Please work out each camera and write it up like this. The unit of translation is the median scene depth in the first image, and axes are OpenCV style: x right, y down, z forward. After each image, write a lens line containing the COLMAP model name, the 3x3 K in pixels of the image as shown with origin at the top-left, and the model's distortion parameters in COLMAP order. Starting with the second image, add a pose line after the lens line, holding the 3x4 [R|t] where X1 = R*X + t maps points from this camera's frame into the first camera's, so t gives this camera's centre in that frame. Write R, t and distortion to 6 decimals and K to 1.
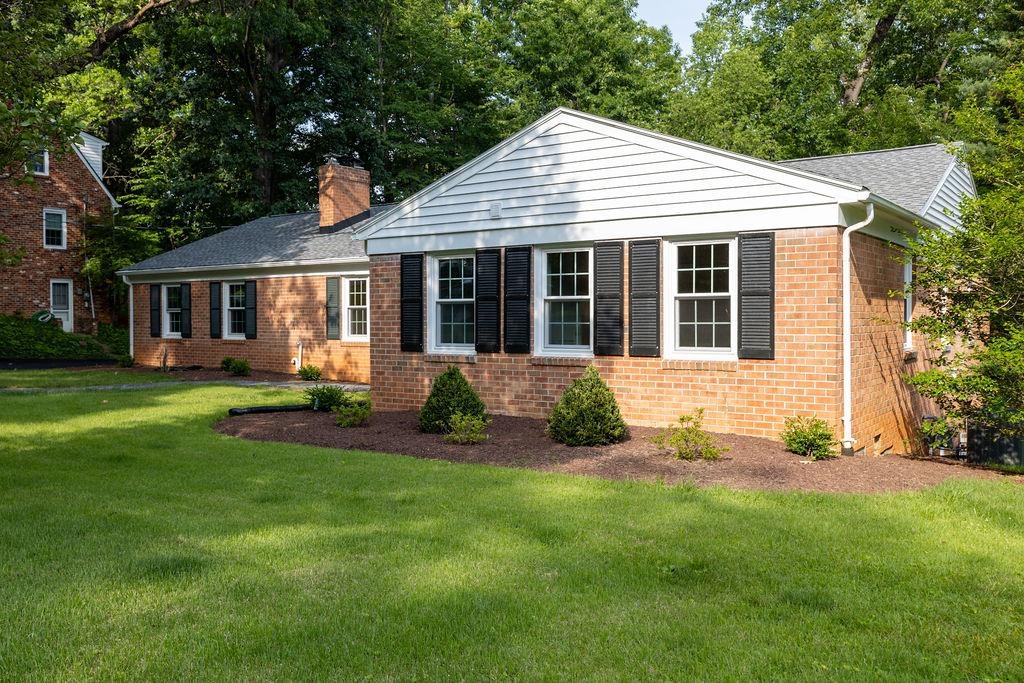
lens RADIAL K [[783.1, 0, 512.2], [0, 783.1, 346.1], [0, 0, 1]] dist [0.013070, 0.002205]
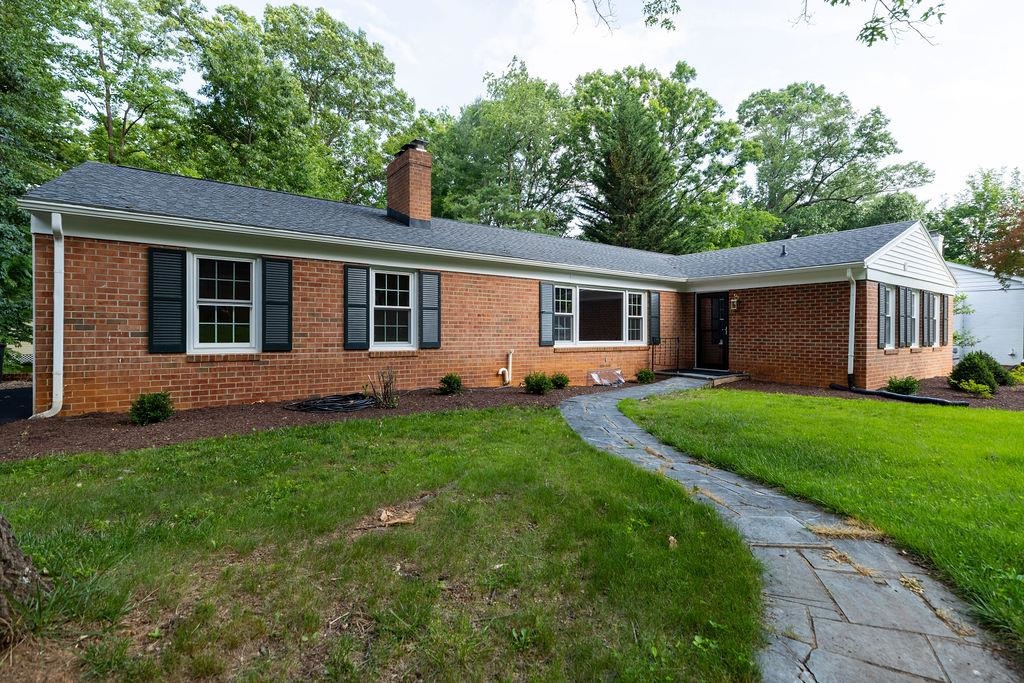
lens RADIAL K [[472.8, 0, 511.9], [0, 472.8, 336.1], [0, 0, 1]] dist [0.001746, 0.001154]
pose [[0.363832, -0.010220, 0.931408, -0.782849], [0.010919, 0.999918, 0.006707, -0.026026], [-0.931400, 0.007730, 0.363914, 0.813223]]
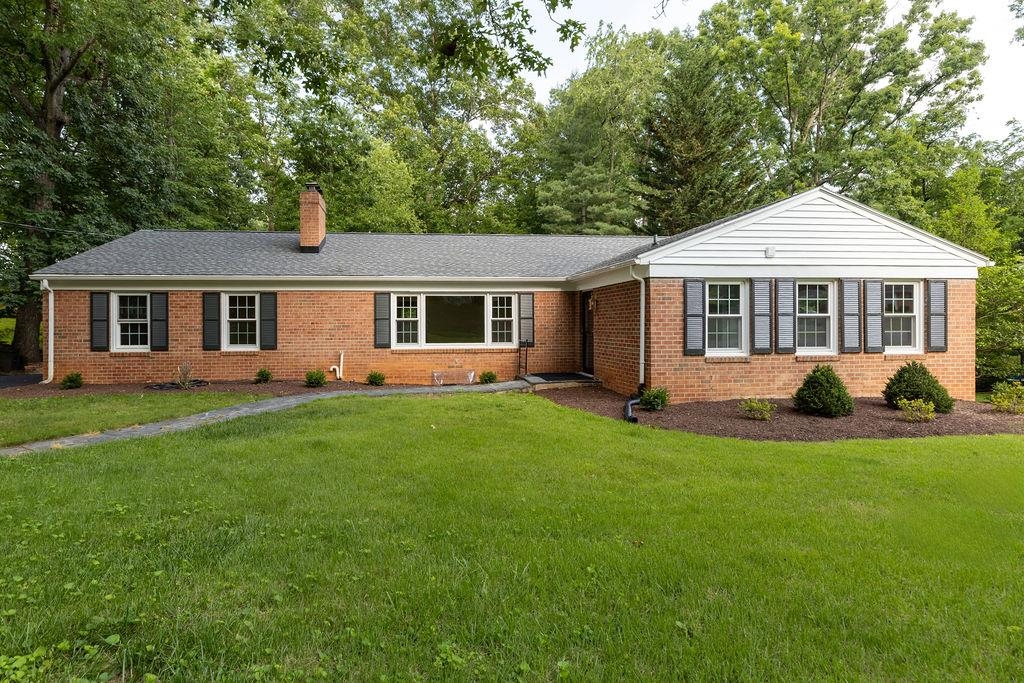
lens RADIAL K [[472.8, 0, 469.7], [0, 472.8, 338.2], [0, 0, 1]] dist [0.001746, 0.001154]
pose [[0.785851, -0.007780, 0.618366, -0.543520], [0.022079, 0.999636, -0.015481, -0.009874], [-0.618021, 0.025819, 0.785737, 0.382854]]
